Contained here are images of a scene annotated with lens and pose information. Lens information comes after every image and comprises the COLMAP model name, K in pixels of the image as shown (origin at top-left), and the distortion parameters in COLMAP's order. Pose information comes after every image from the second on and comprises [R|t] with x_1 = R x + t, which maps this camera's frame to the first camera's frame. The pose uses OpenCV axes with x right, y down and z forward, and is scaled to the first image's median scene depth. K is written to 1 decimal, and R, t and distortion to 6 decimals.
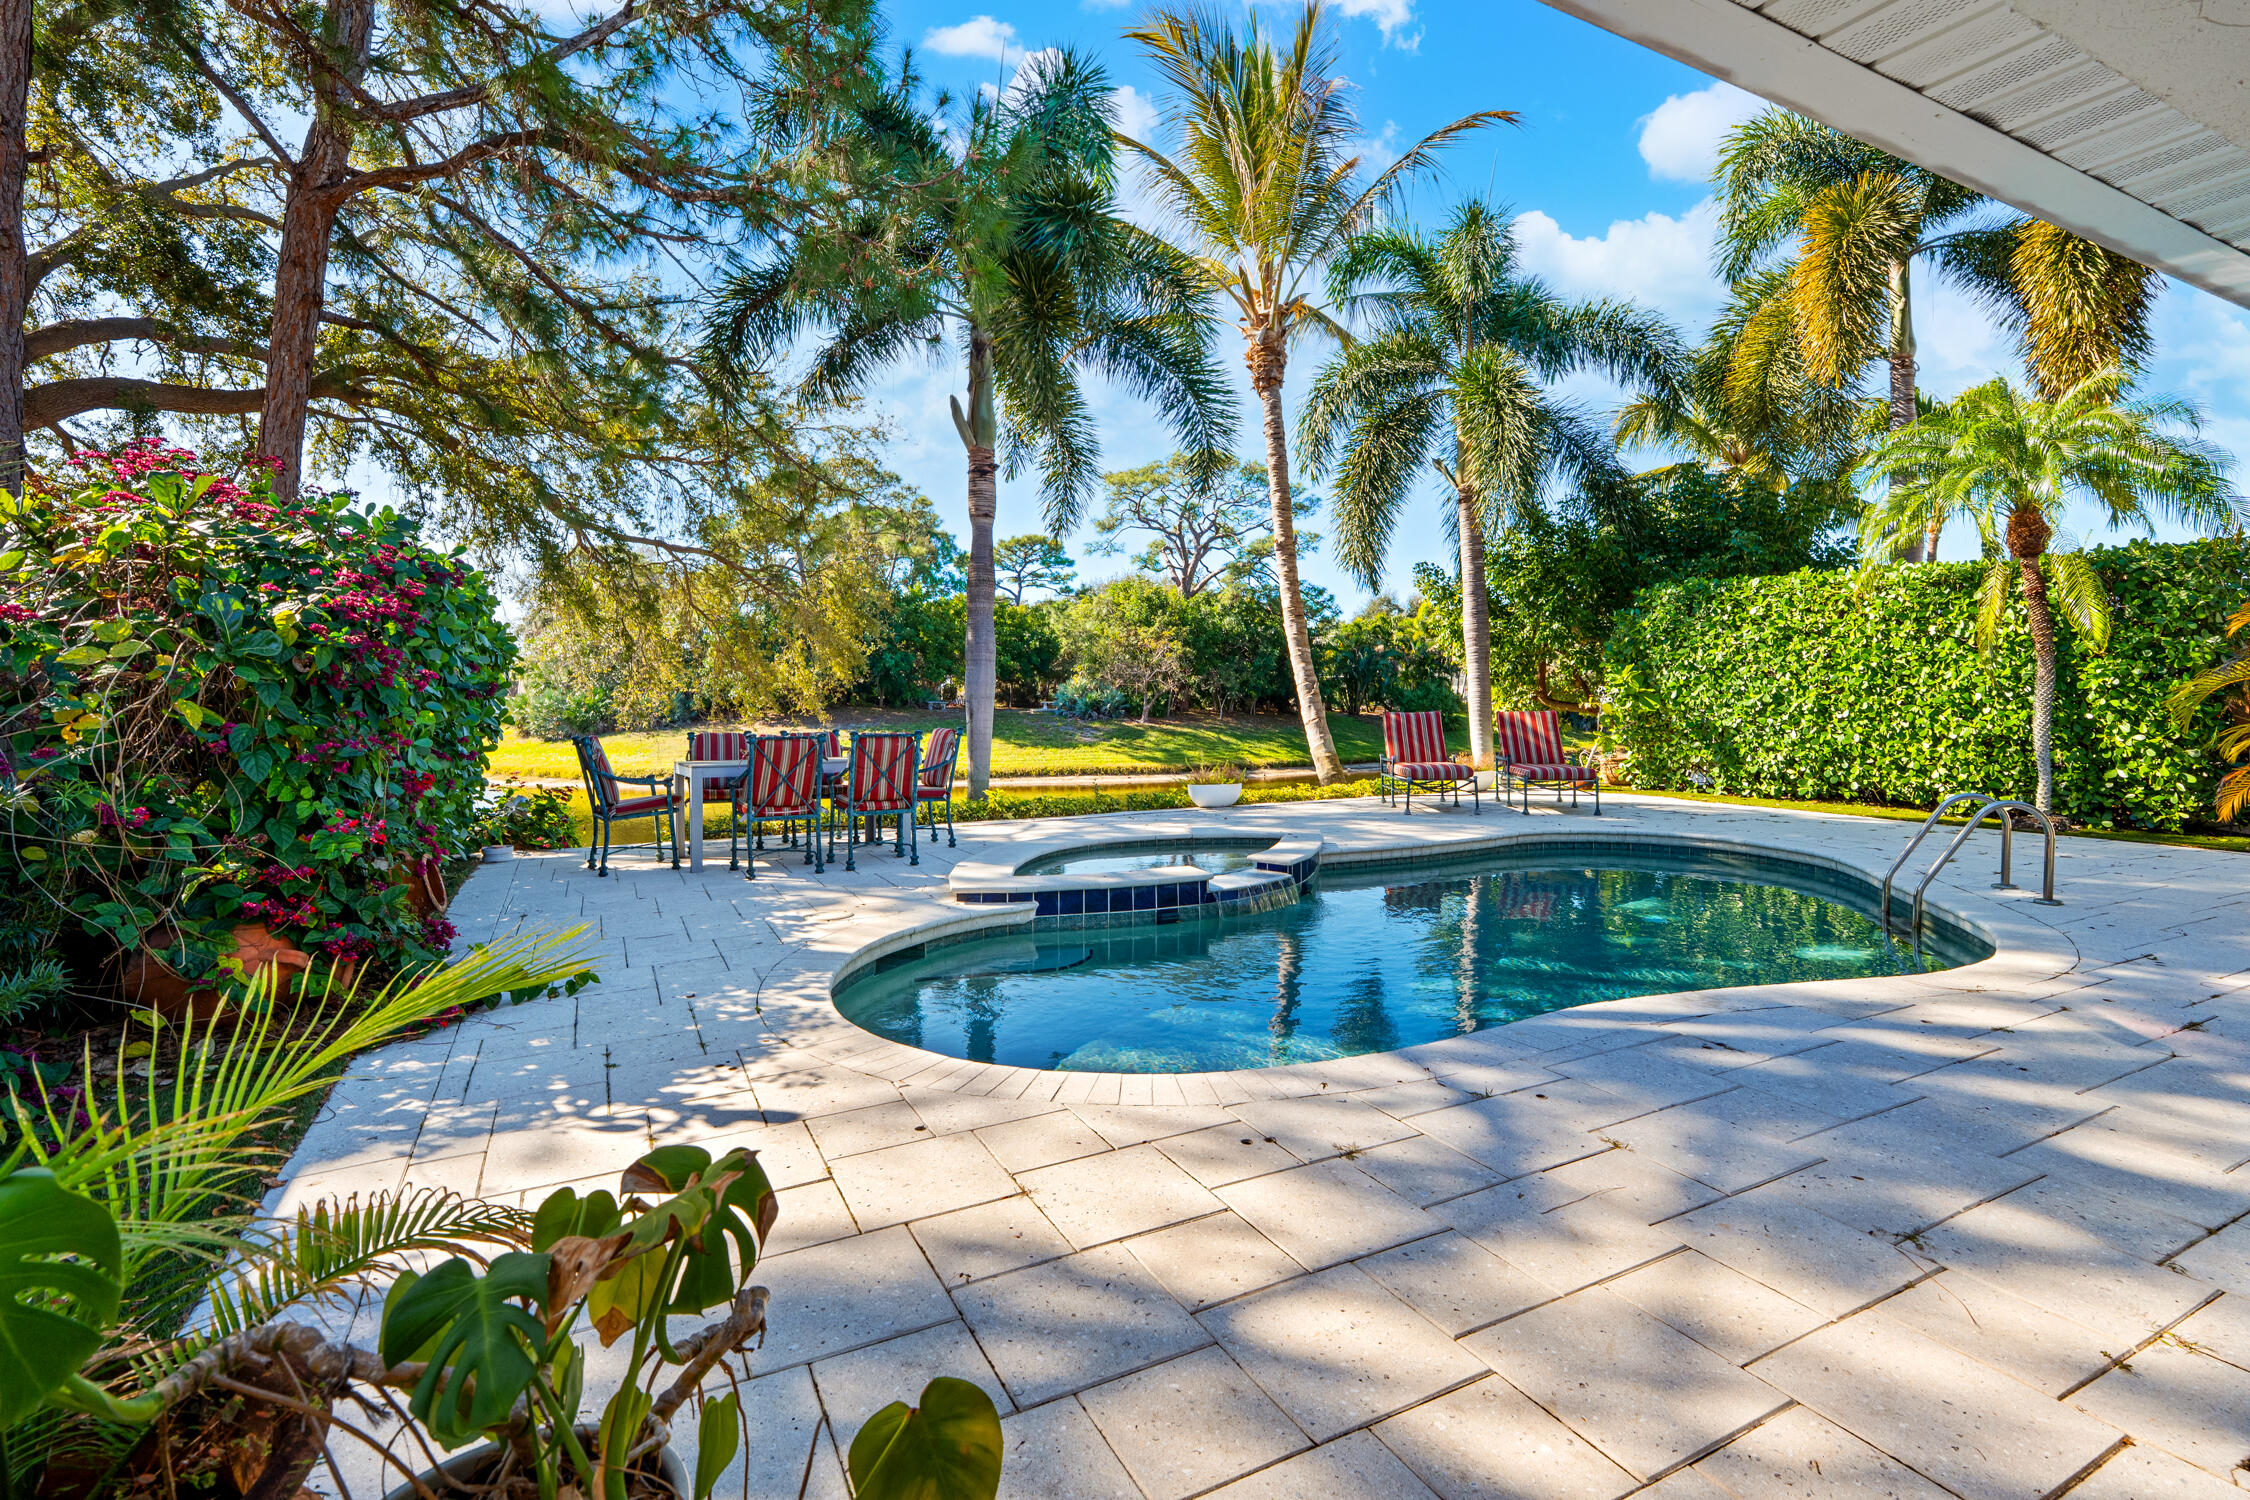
lens RADIAL K [[1048.0, 0, 1118.0], [0, 1048.0, 668.9], [0, 0, 1]] dist [-0.008570, 0.000685]
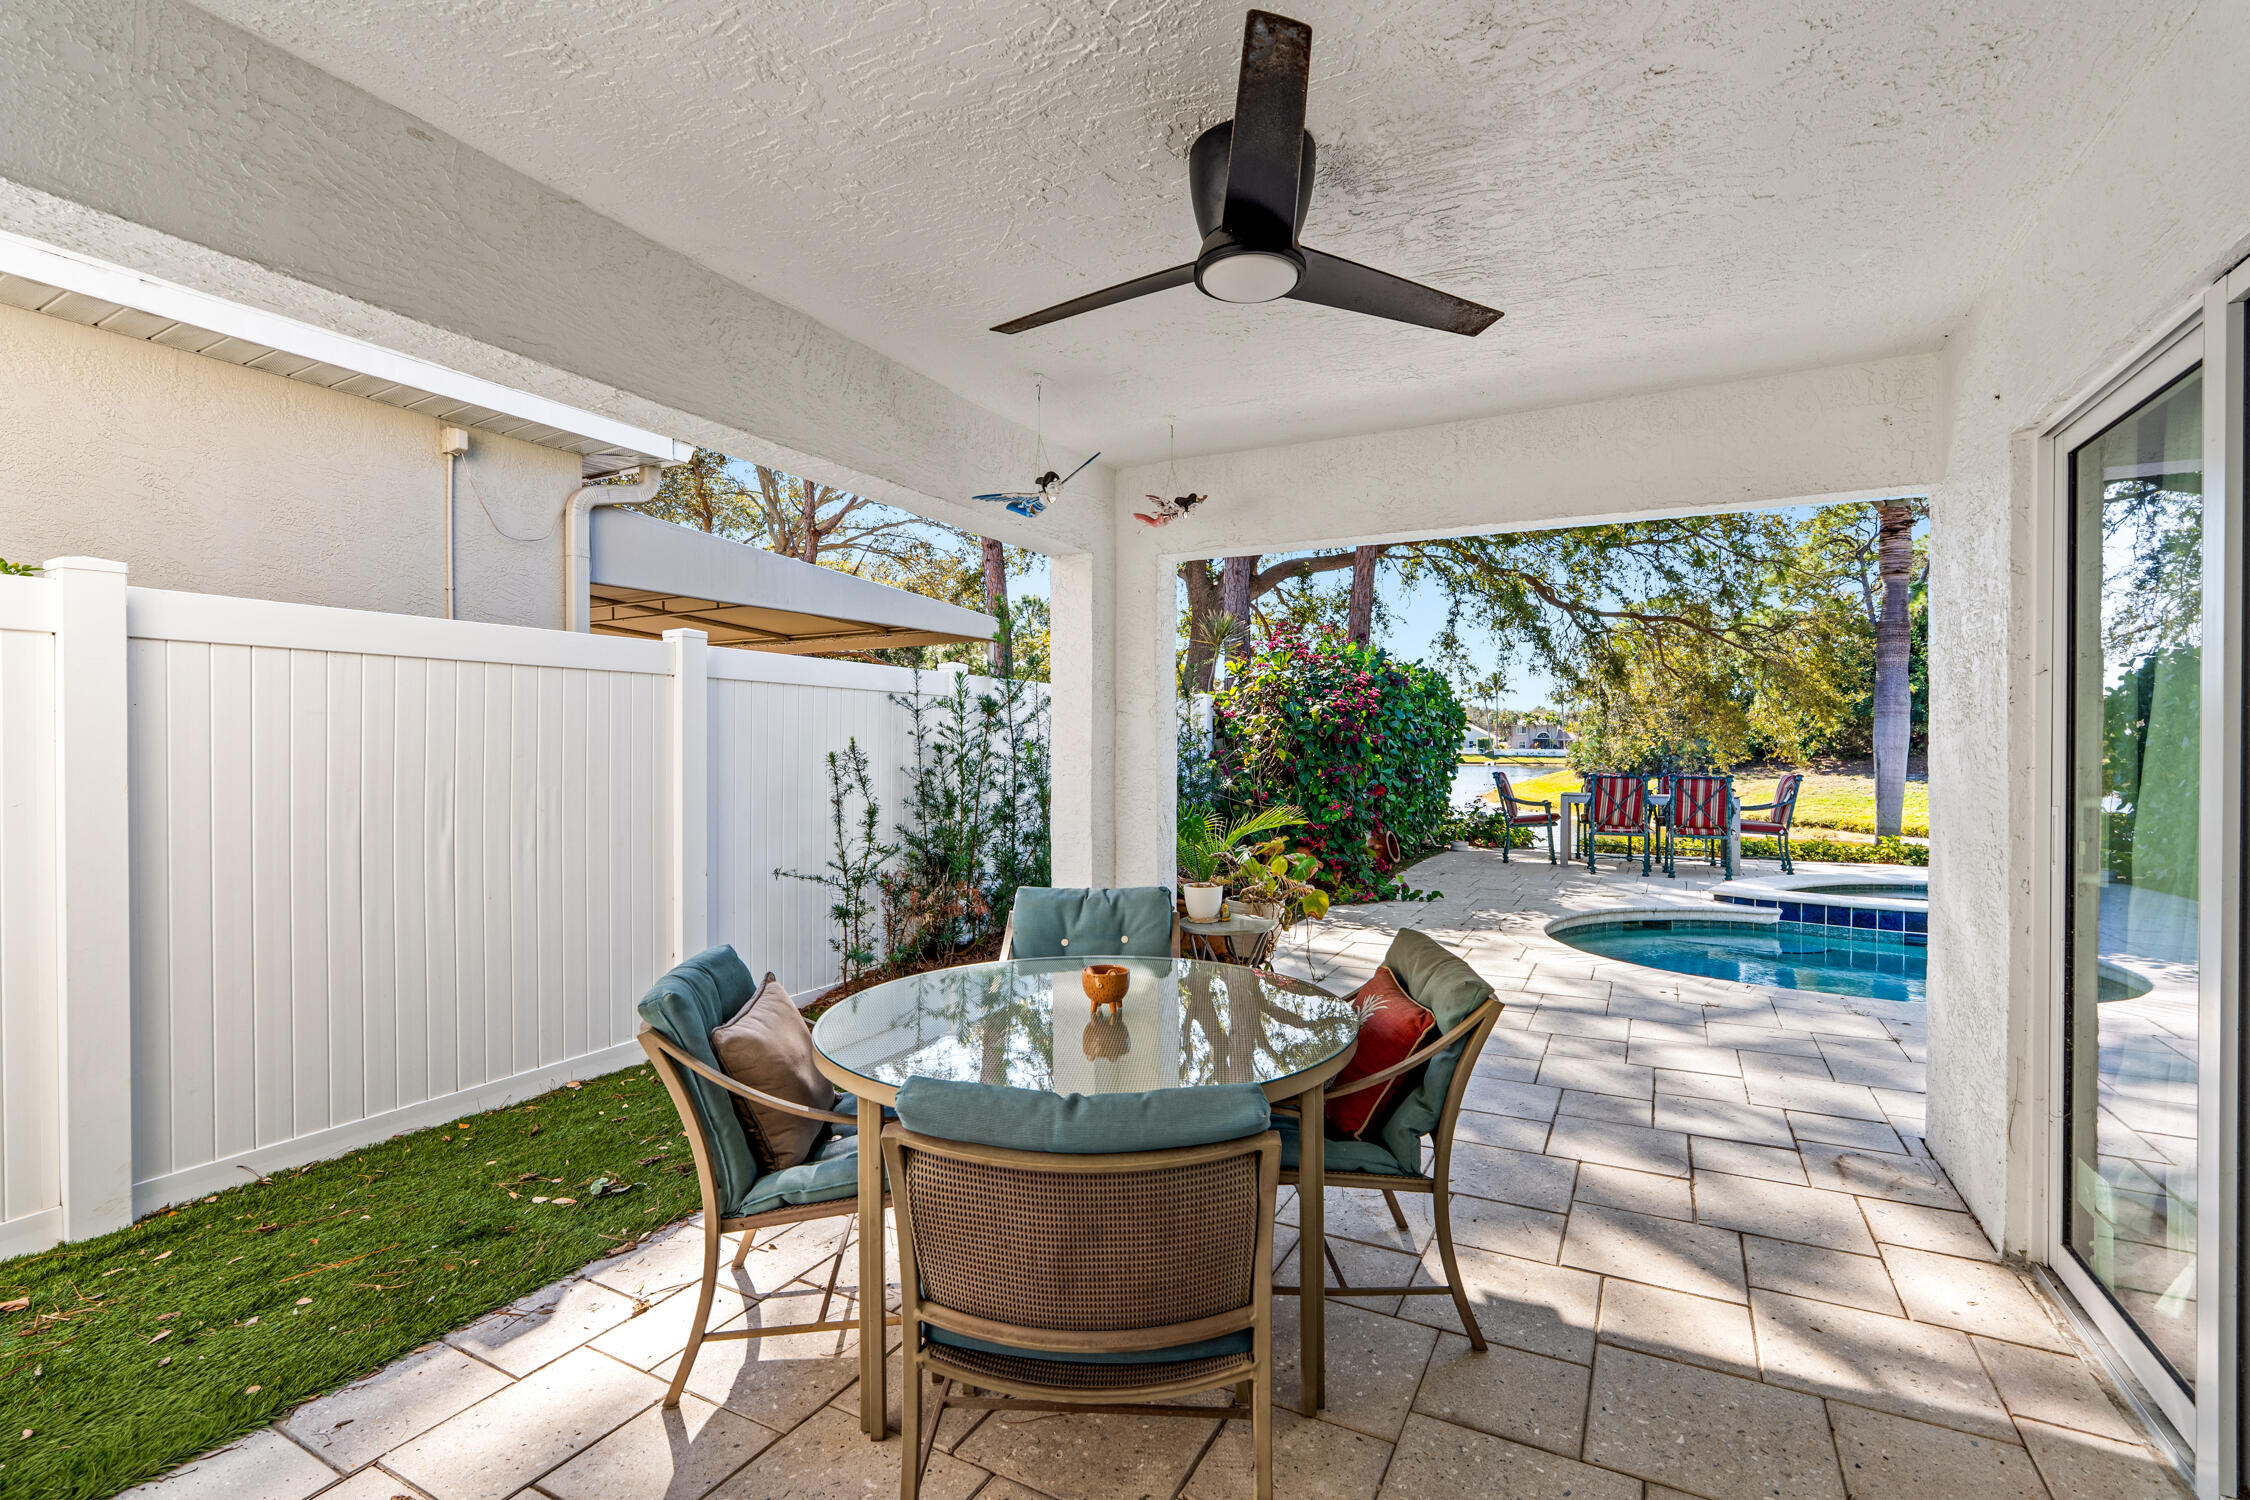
lens RADIAL K [[1000.0, 0, 1123.3], [0, 1000.0, 756.6], [0, 0, 1]] dist [-0.007398, 0.000647]
pose [[0.570072, 0.015079, -0.821457, 0.170795], [0.018886, 0.999327, 0.031451, -0.006900], [0.821378, -0.033443, 0.569403, -0.130821]]
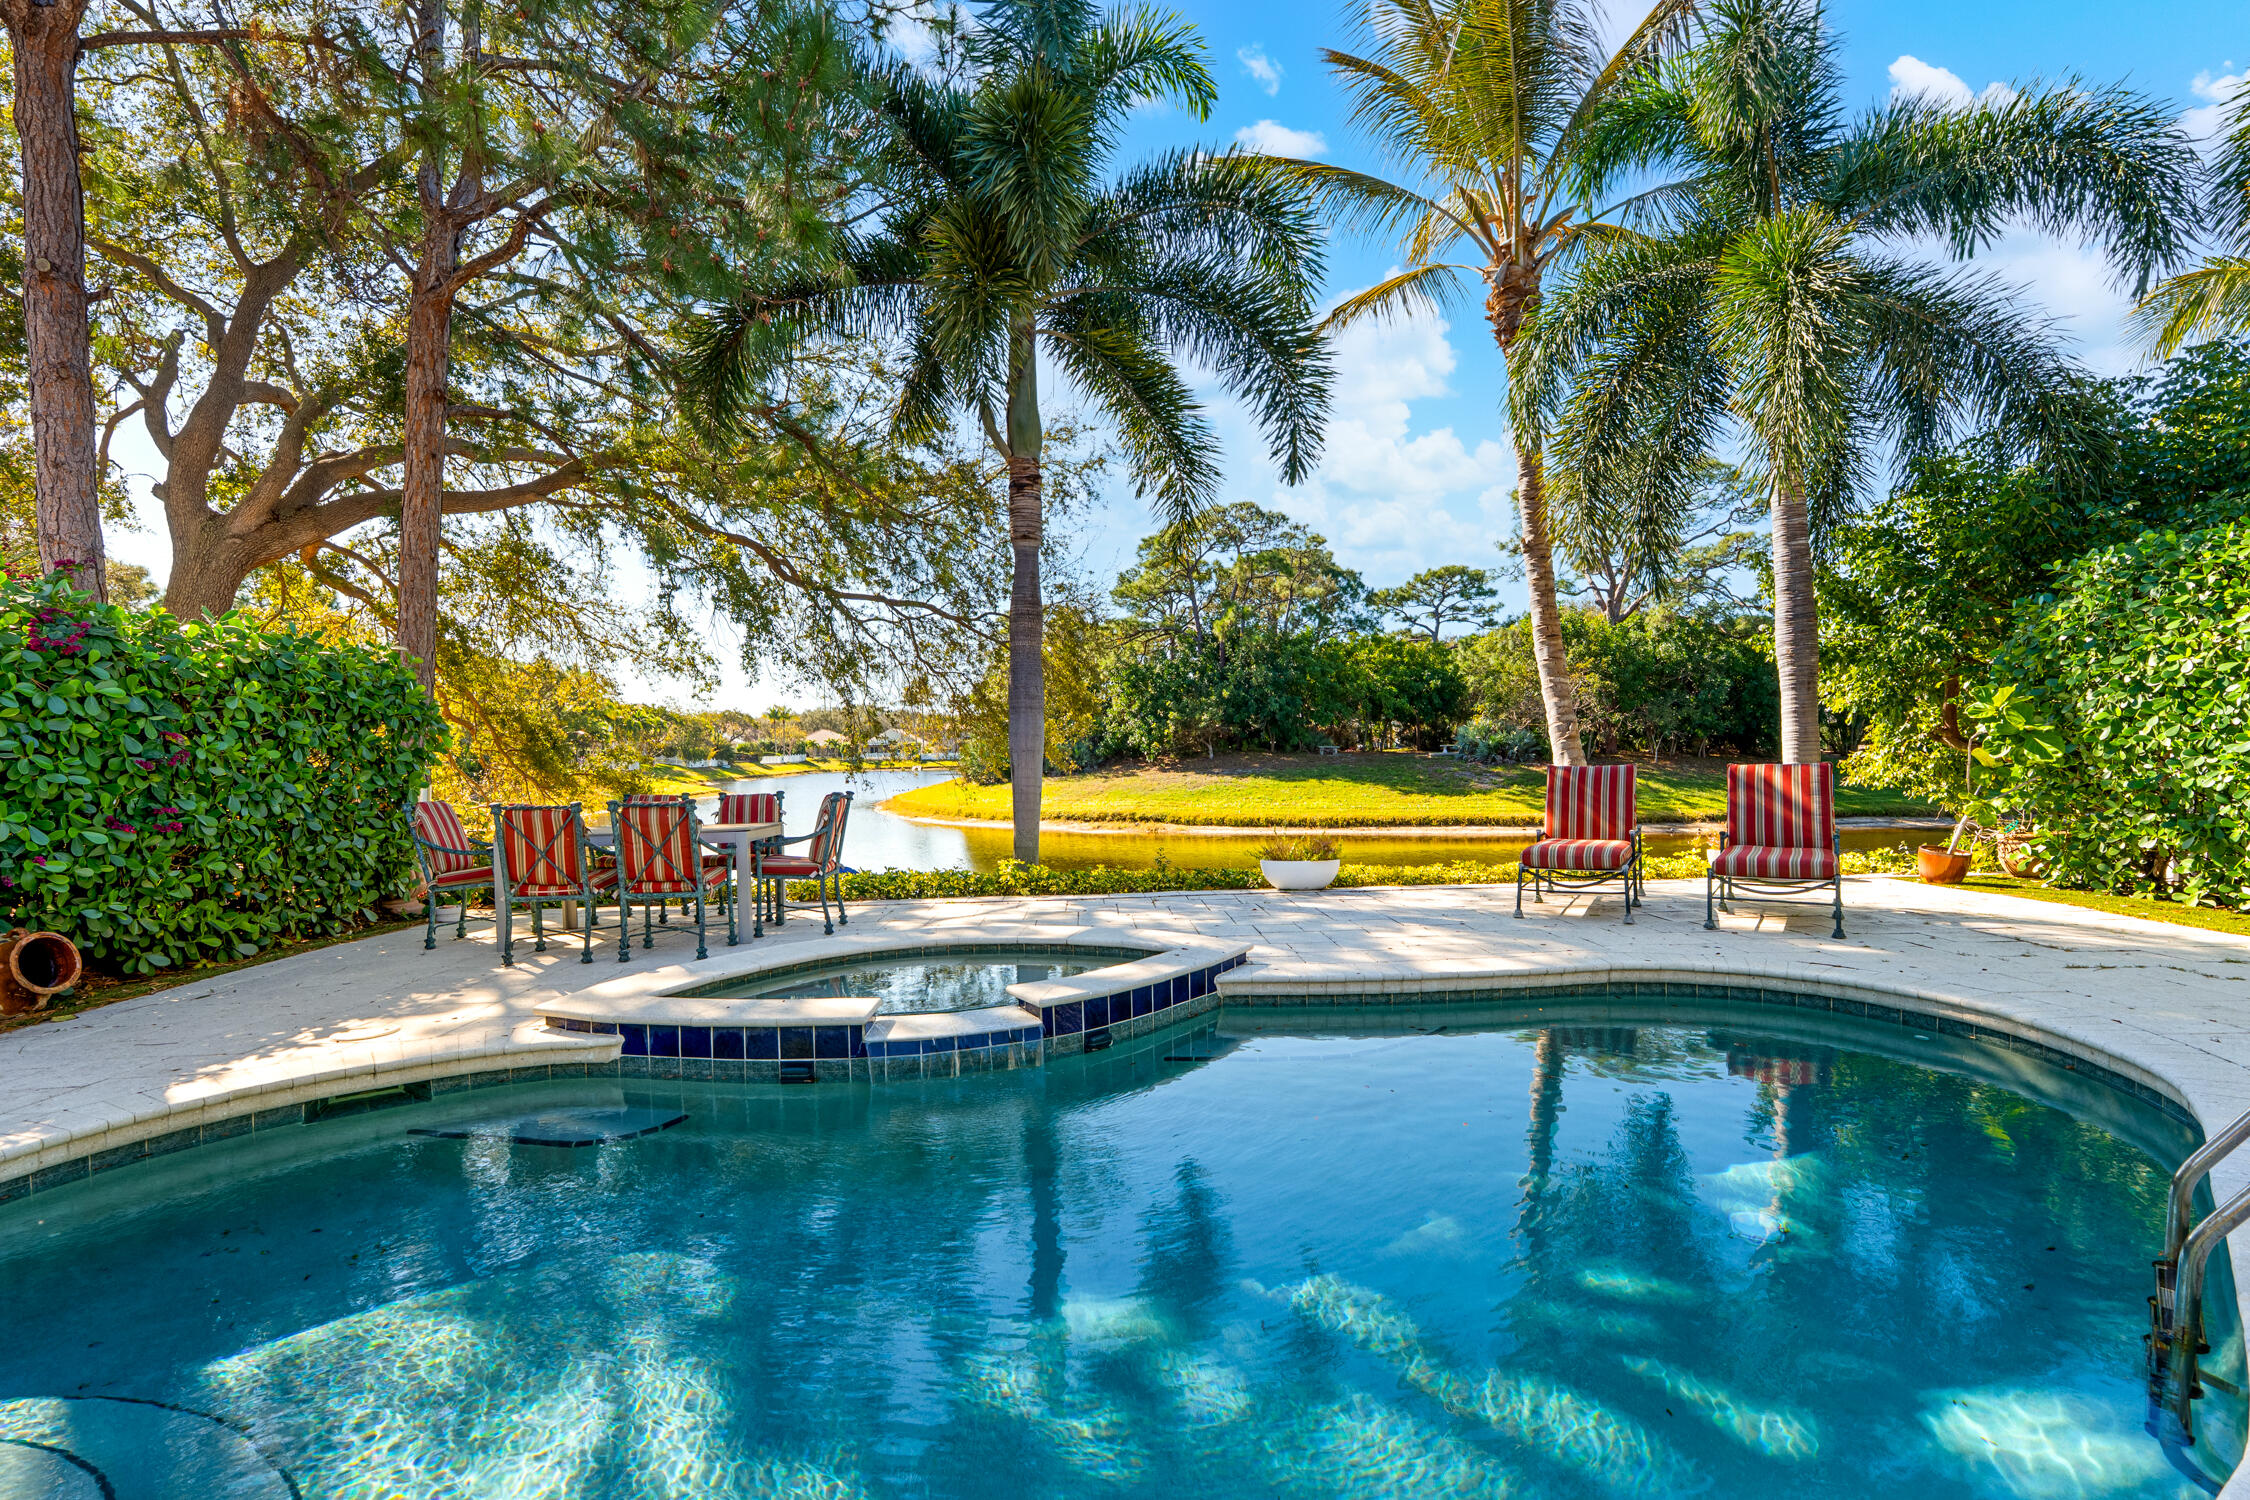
lens RADIAL K [[1037.7, 0, 1129.3], [0, 1037.7, 759.3], [0, 0, 1]] dist [-0.004733, 0.000371]
pose [[0.909853, -0.005726, -0.414890, 0.205466], [0.024588, 0.998892, 0.040135, 0.001536], [0.414201, -0.046718, 0.908986, 0.178452]]
